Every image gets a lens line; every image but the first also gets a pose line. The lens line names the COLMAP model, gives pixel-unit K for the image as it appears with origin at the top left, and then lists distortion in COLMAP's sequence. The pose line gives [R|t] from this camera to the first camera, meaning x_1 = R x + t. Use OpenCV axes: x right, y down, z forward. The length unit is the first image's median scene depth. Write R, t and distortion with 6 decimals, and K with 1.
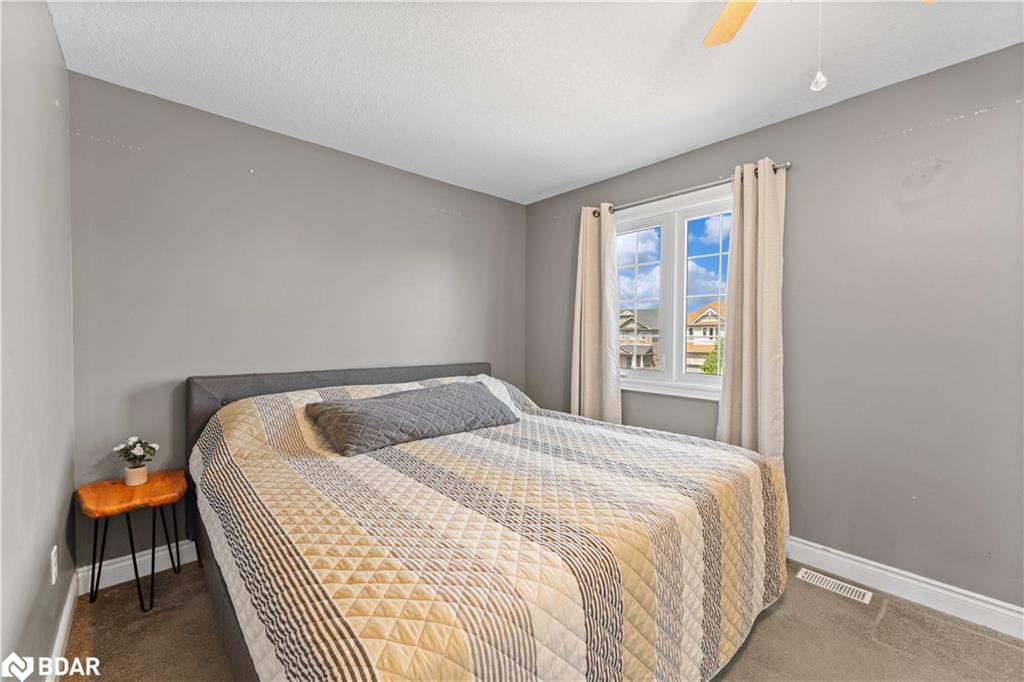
lens RADIAL K [[417.9, 0, 506.9], [0, 417.9, 341.8], [0, 0, 1]] dist [-0.001299, 0.000988]
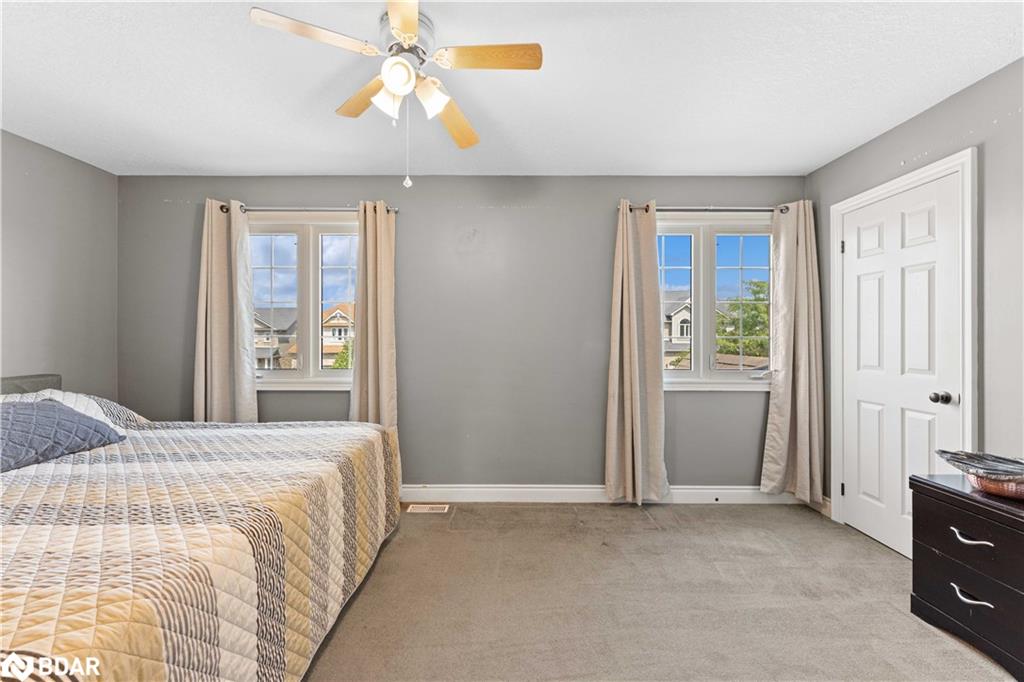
lens RADIAL K [[417.9, 0, 508.9], [0, 417.9, 338.4], [0, 0, 1]] dist [-0.001299, 0.000988]
pose [[0.667230, -0.010203, 0.744782, -0.107516], [0.017219, 0.999850, -0.001729, 0.003215], [-0.744653, 0.013978, 0.667305, -0.188498]]
